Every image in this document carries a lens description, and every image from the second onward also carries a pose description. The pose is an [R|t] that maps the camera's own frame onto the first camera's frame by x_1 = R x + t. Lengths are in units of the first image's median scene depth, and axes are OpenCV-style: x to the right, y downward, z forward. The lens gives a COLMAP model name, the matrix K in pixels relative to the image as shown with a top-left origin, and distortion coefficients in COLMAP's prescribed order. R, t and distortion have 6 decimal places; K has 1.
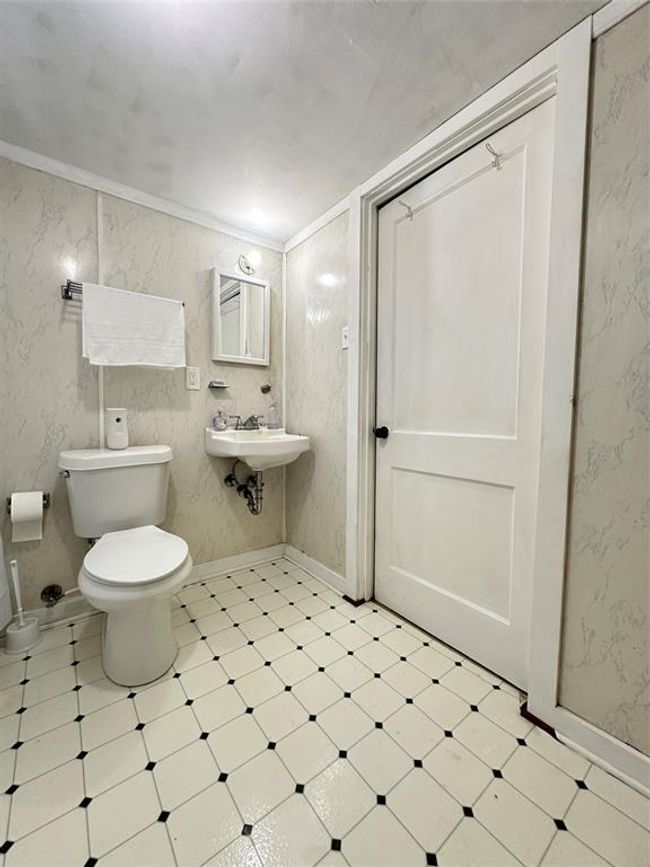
lens RADIAL K [[345.9, 0, 327.9], [0, 345.9, 431.2], [0, 0, 1]] dist [0.000814, -0.000680]
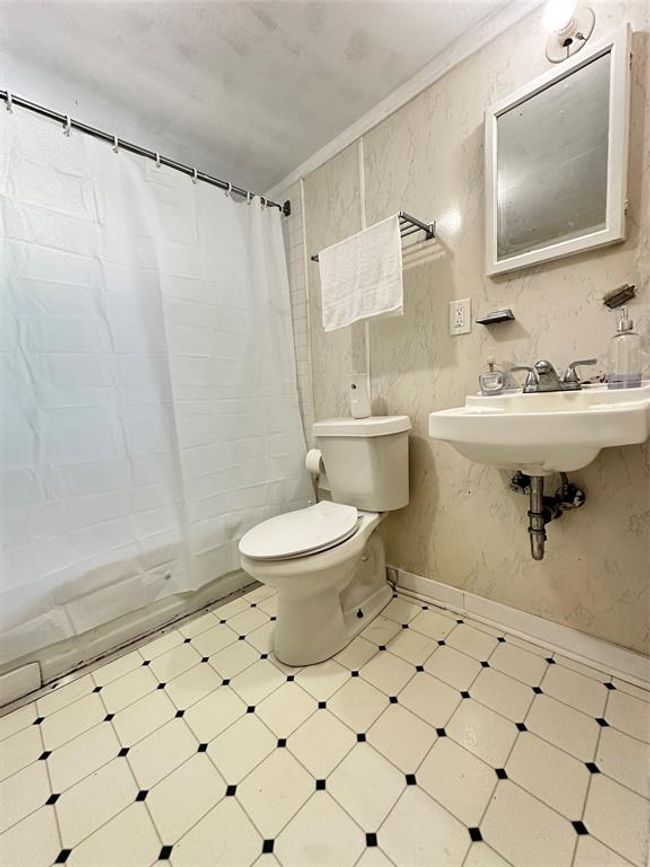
lens RADIAL K [[345.9, 0, 326.5], [0, 345.9, 433.8], [0, 0, 1]] dist [0.000814, -0.000680]
pose [[0.113648, 0.081885, -0.990141, 0.261197], [0.005340, 0.996533, 0.083026, 0.013901], [0.993507, -0.014723, 0.112817, 0.678450]]
